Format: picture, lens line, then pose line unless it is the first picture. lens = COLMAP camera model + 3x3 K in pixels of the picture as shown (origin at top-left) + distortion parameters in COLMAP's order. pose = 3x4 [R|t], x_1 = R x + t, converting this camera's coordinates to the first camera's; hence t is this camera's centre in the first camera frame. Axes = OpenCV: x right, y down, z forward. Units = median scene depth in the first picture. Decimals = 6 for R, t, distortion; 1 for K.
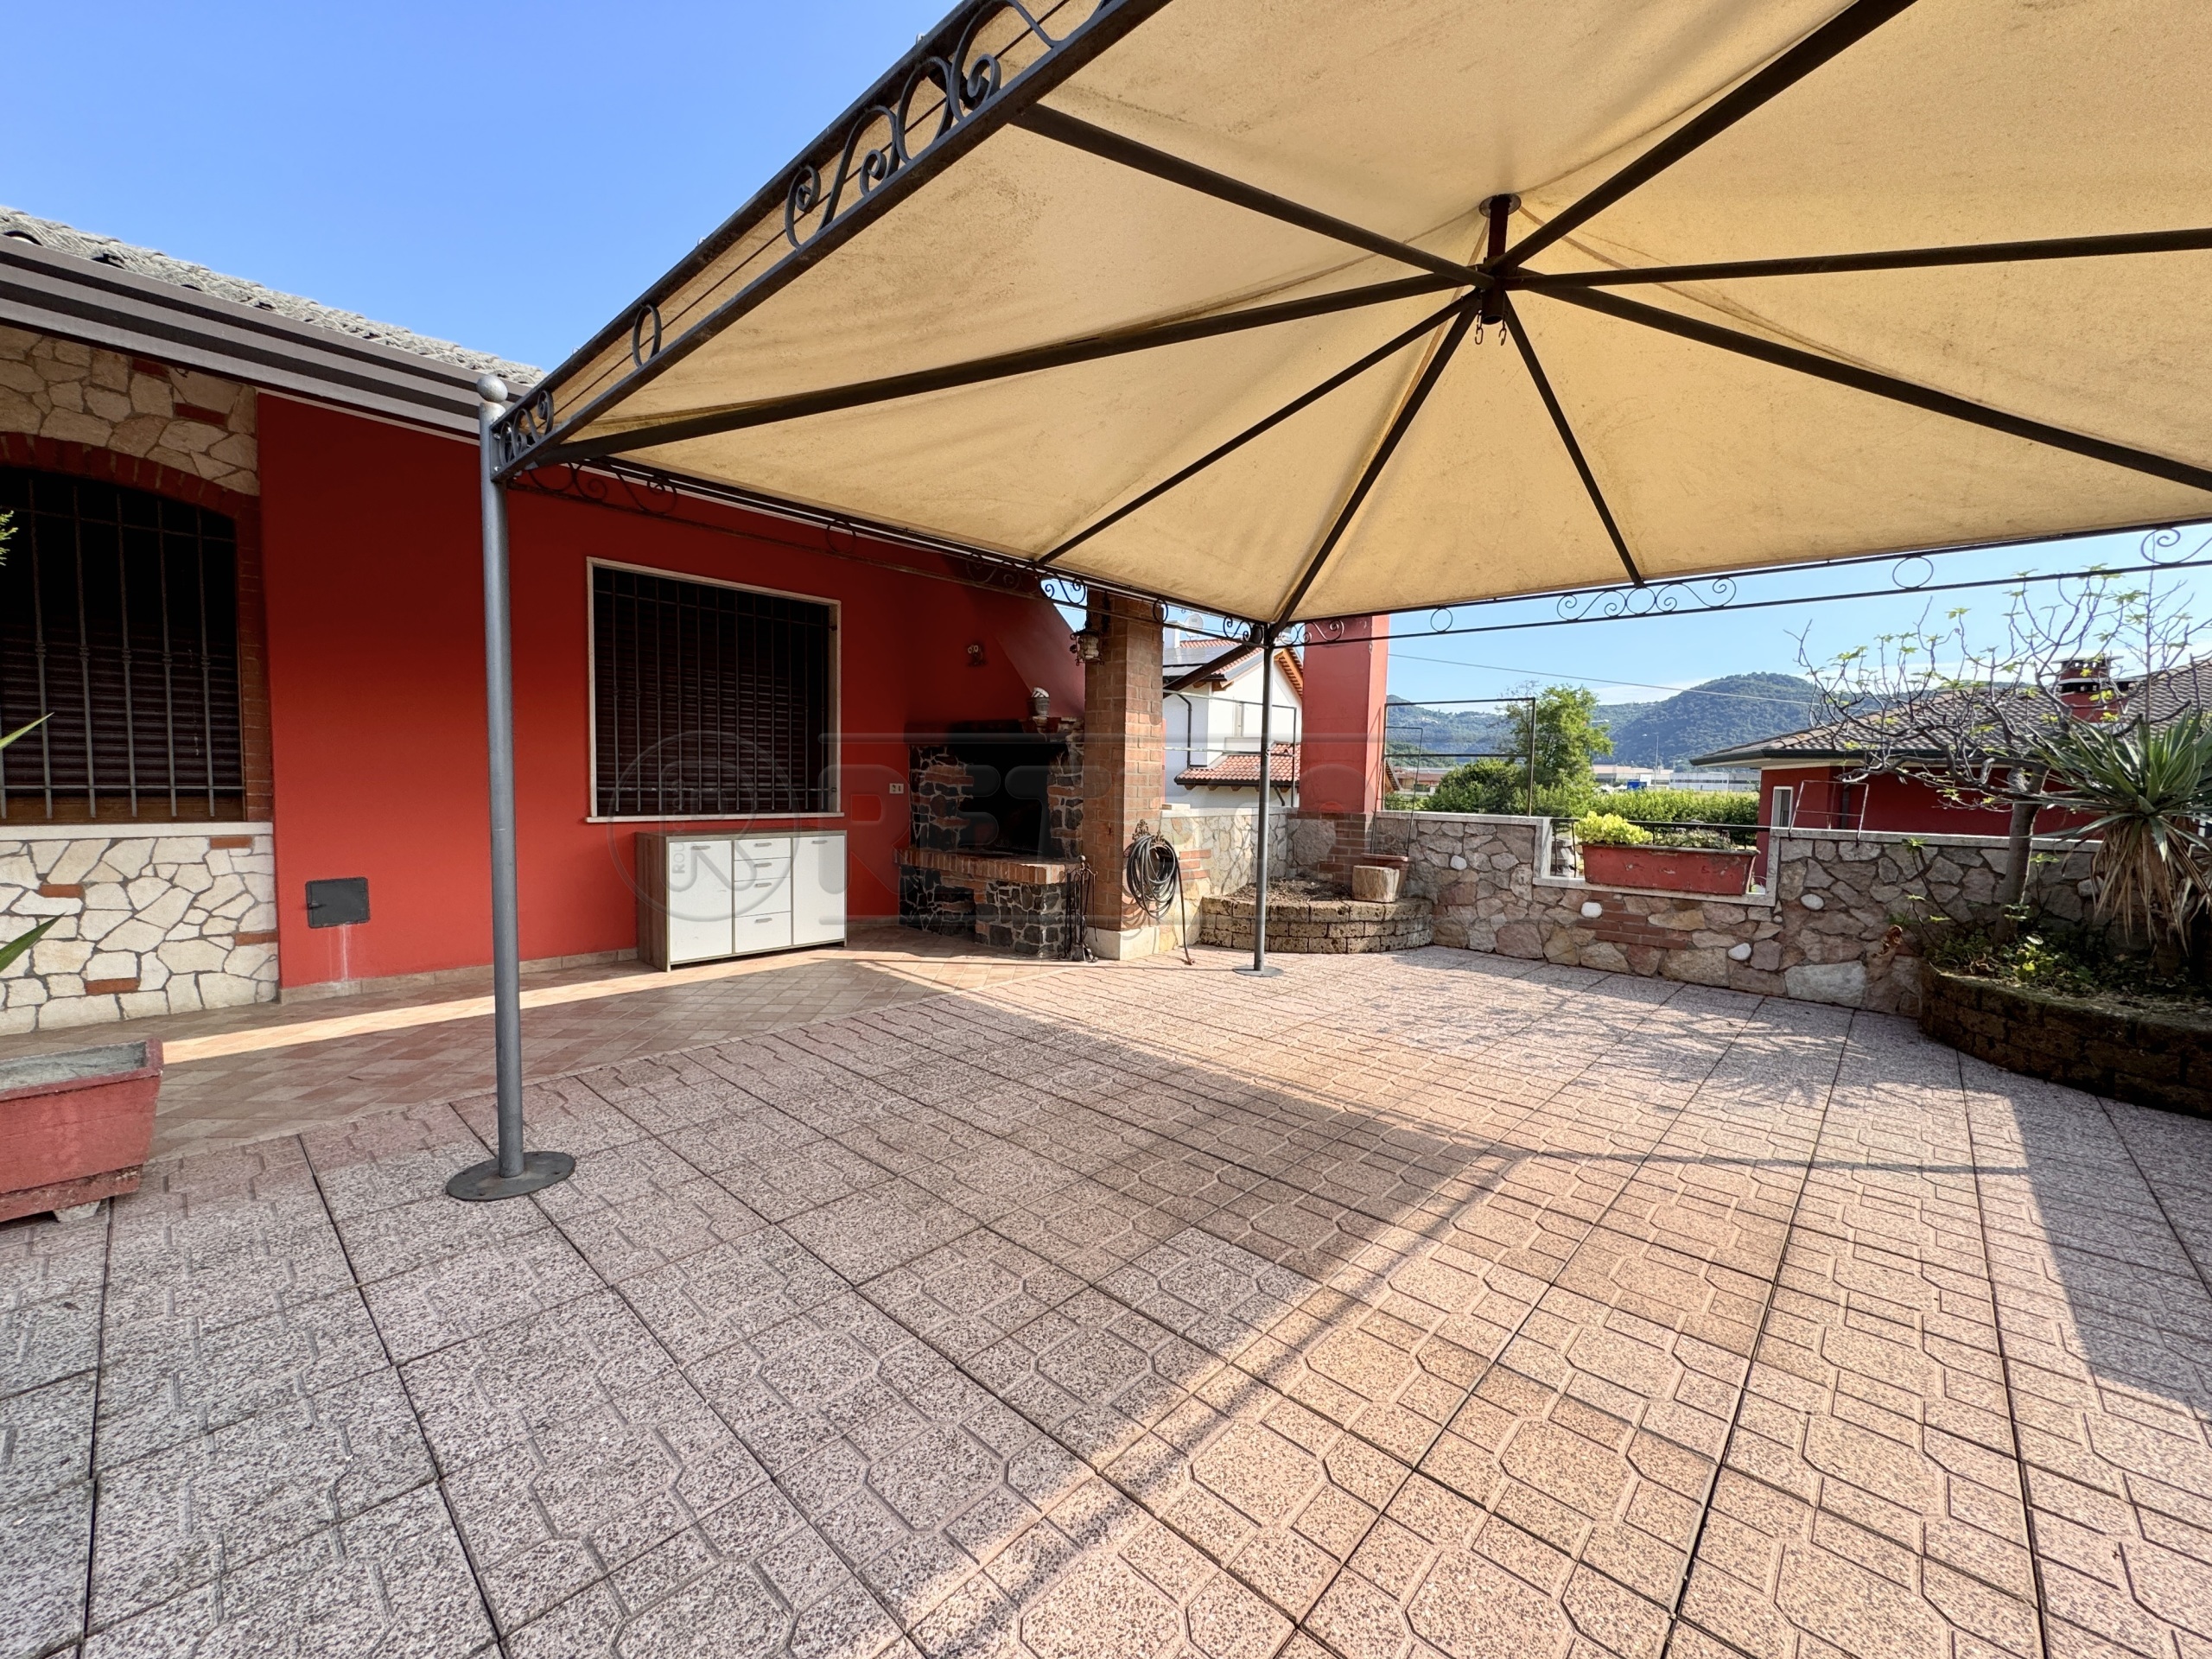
lens RADIAL K [[881.7, 0, 1106.0], [0, 881.7, 829.5], [0, 0, 1]] dist [-0.000882, 0.000379]
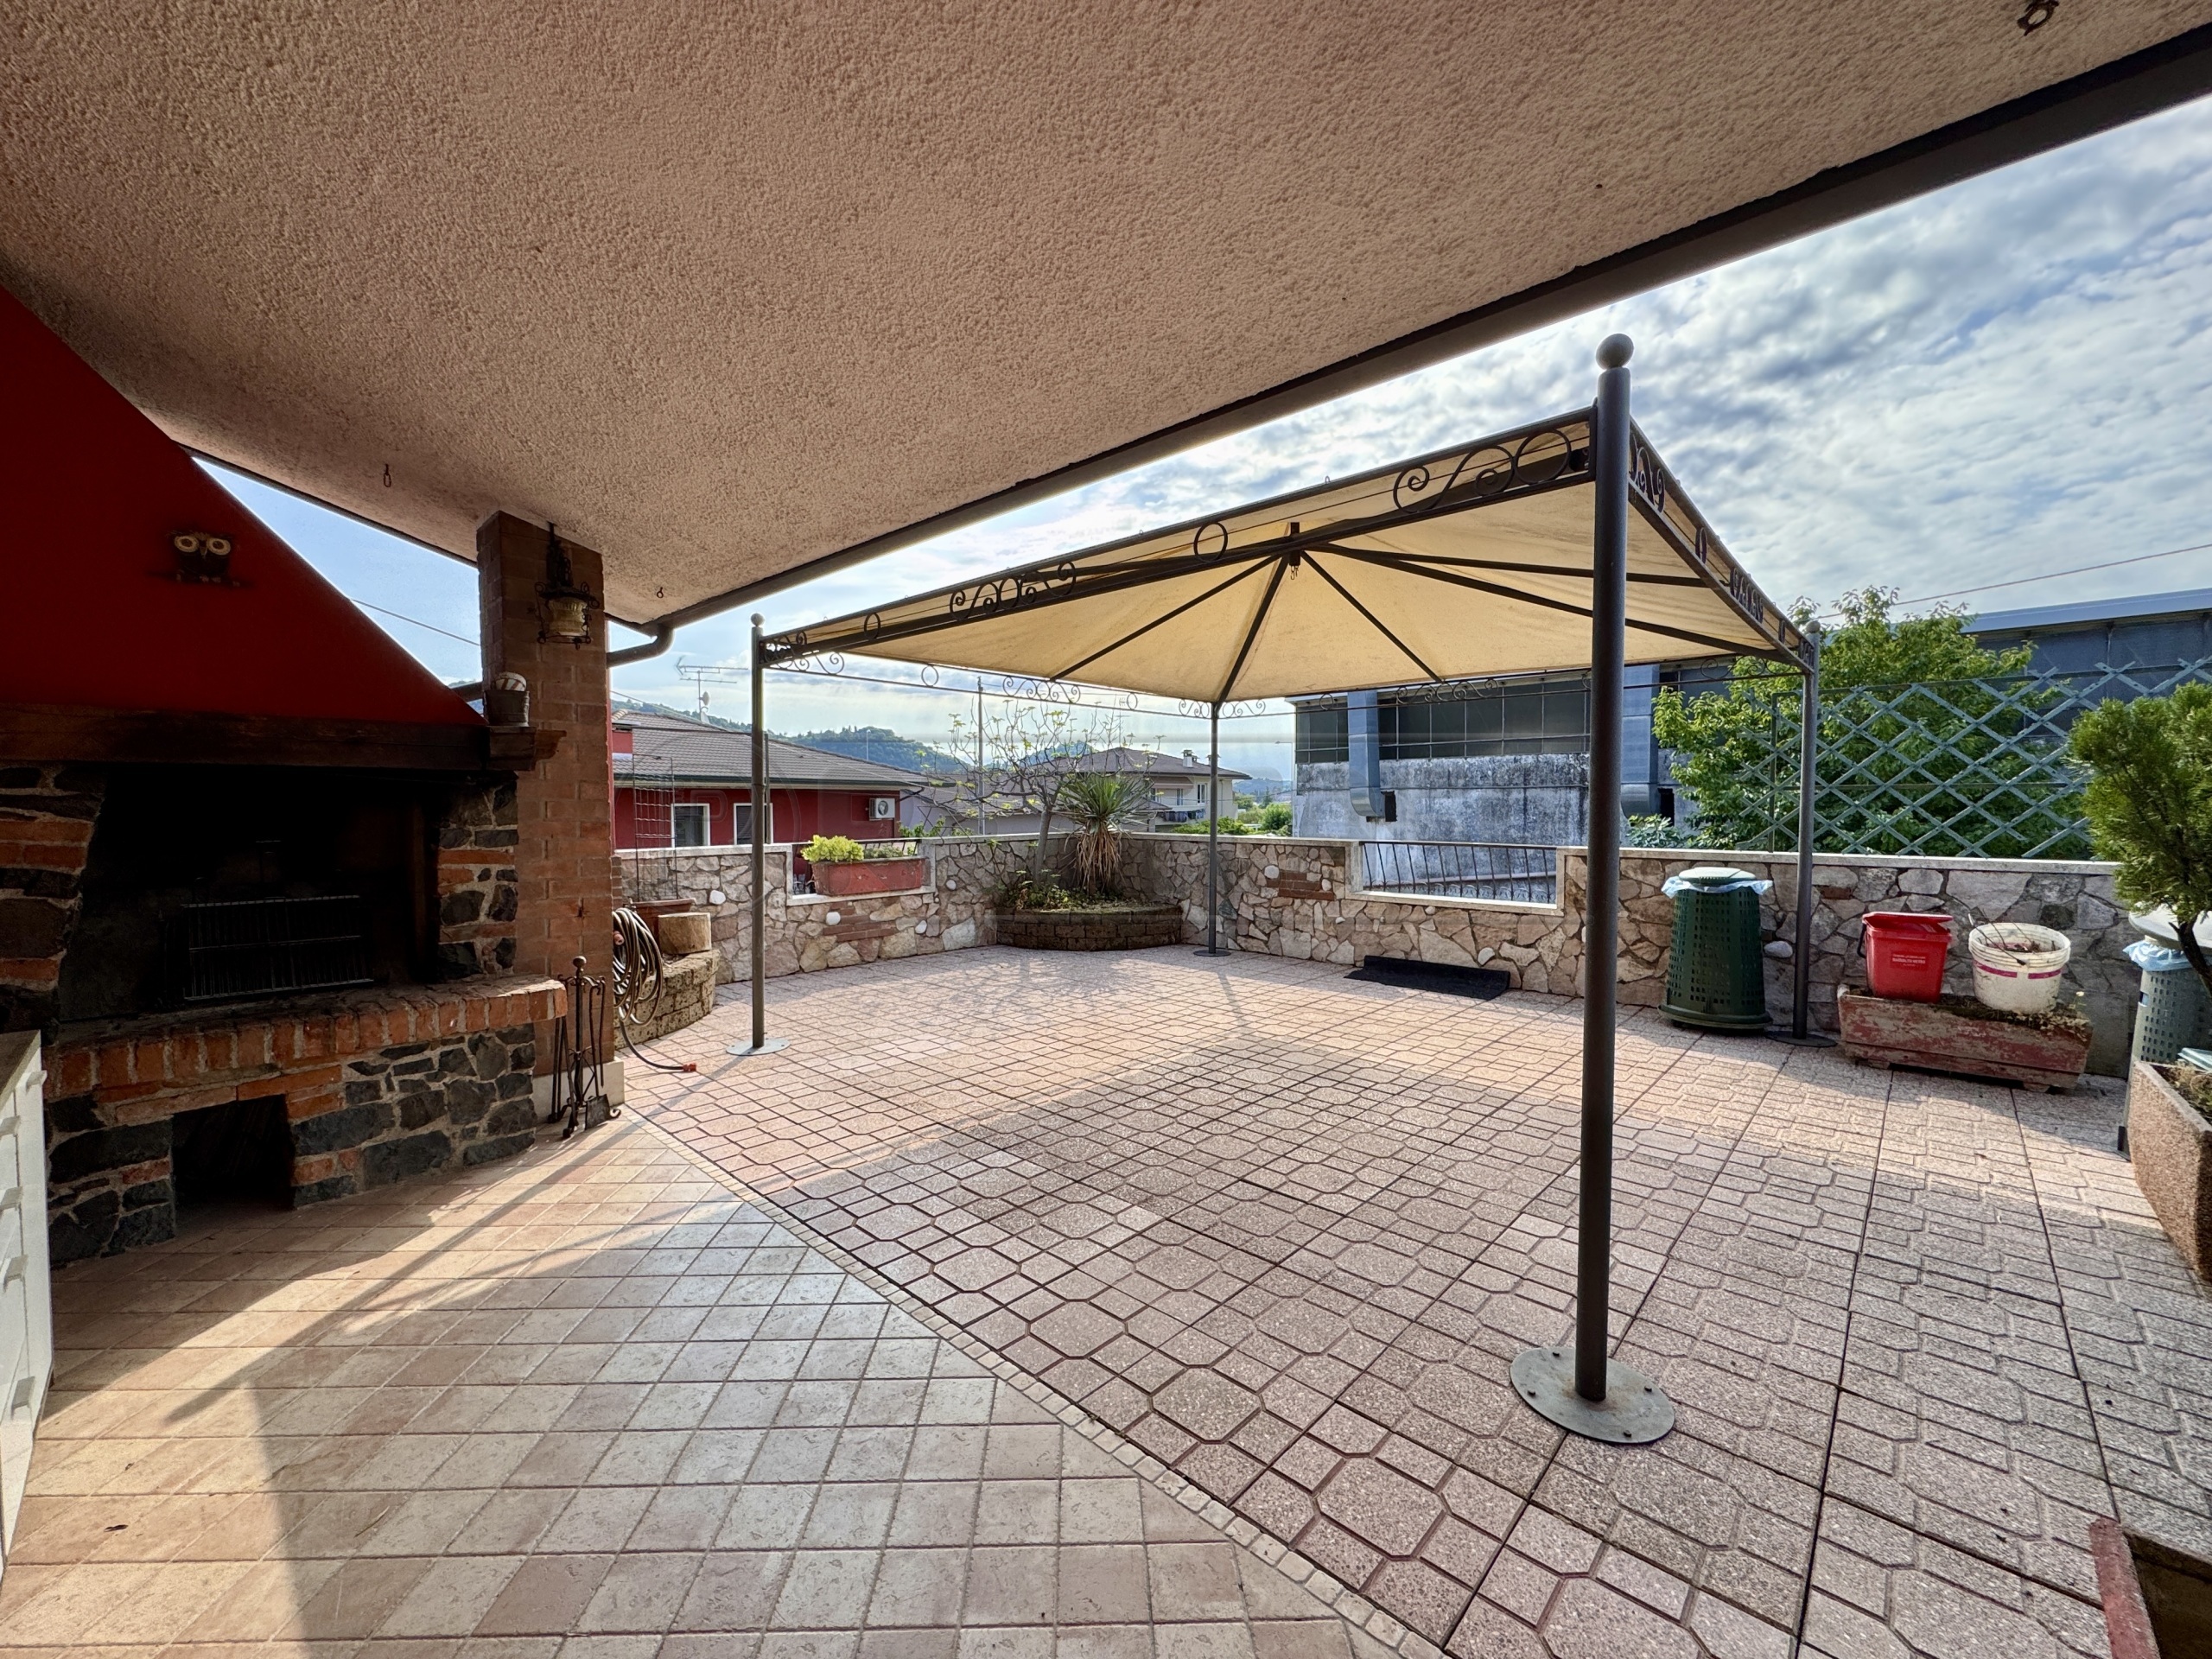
lens RADIAL K [[881.7, 0, 1106.0], [0, 881.7, 829.5], [0, 0, 1]] dist [-0.000882, 0.000379]
pose [[0.005865, -0.051190, 0.998672, -0.867626], [0.065230, 0.996581, 0.050700, -0.089244], [-0.997853, 0.064846, 0.009184, 0.861182]]
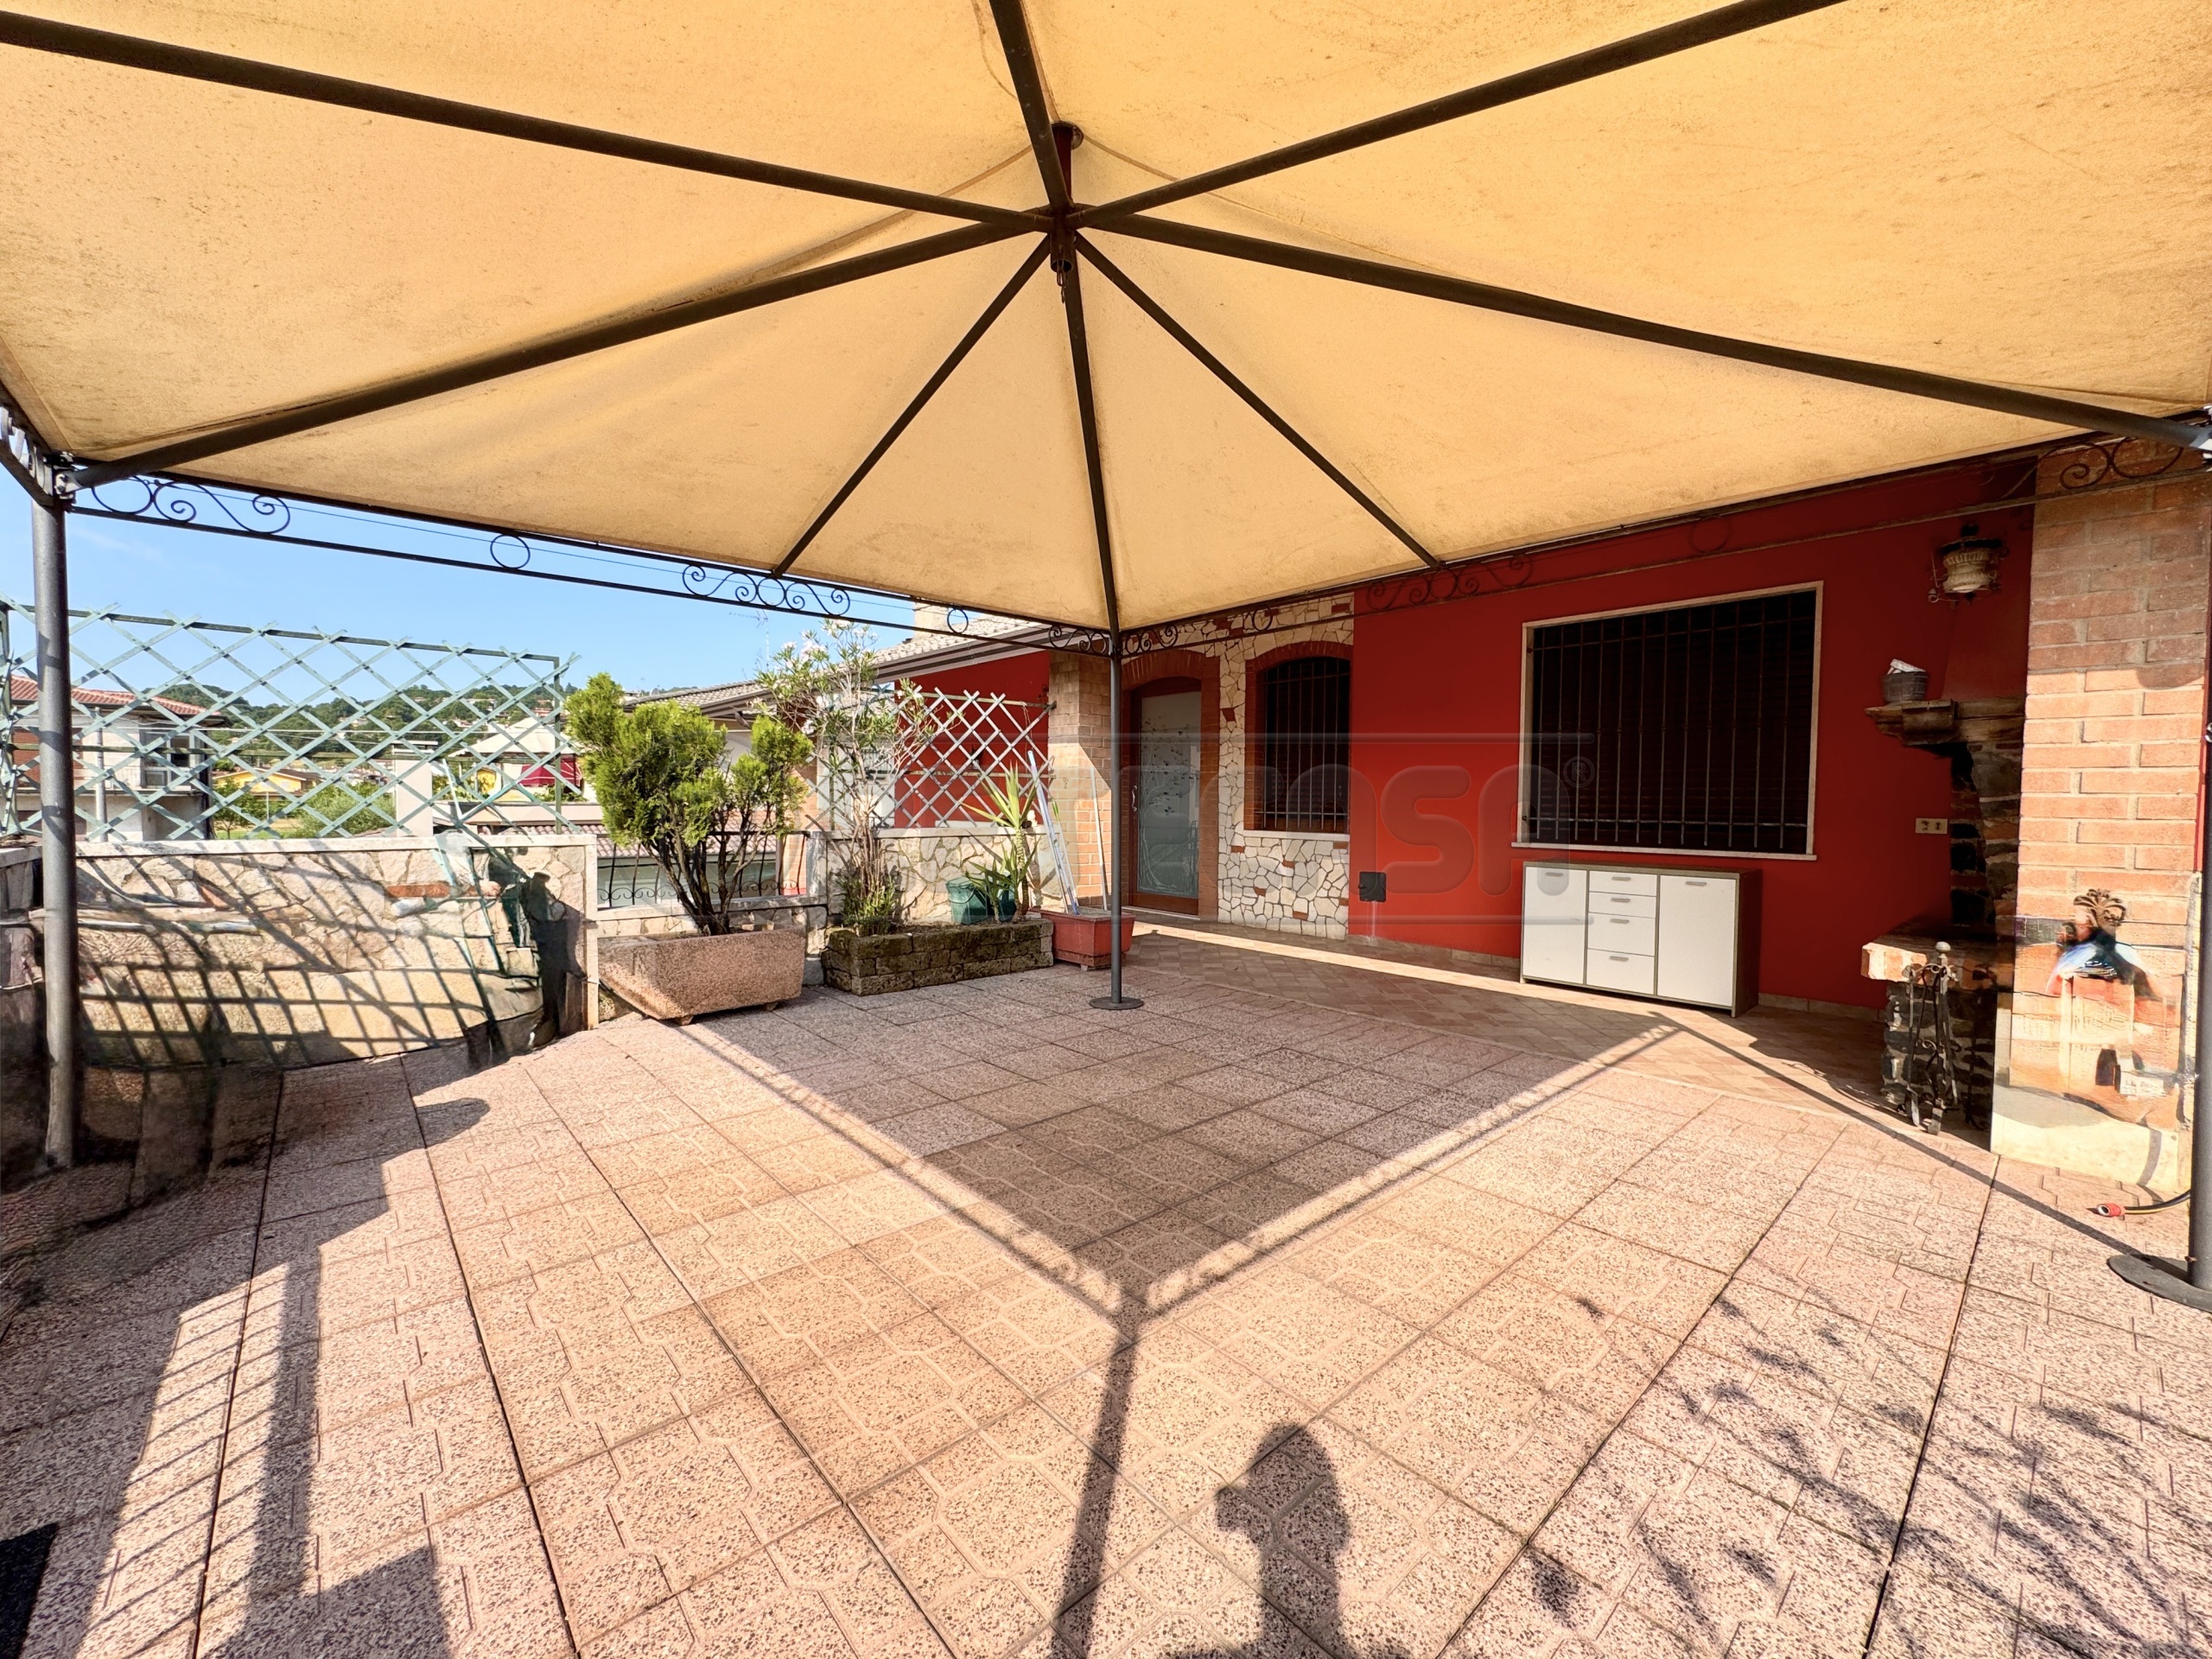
lens RADIAL K [[881.7, 0, 1106.0], [0, 881.7, 829.5], [0, 0, 1]] dist [-0.000882, 0.000379]
pose [[-0.096511, 0.015324, -0.995214, 0.806911], [-0.069677, 0.997325, 0.022113, -0.023664], [0.992890, 0.071477, -0.095185, 0.714128]]
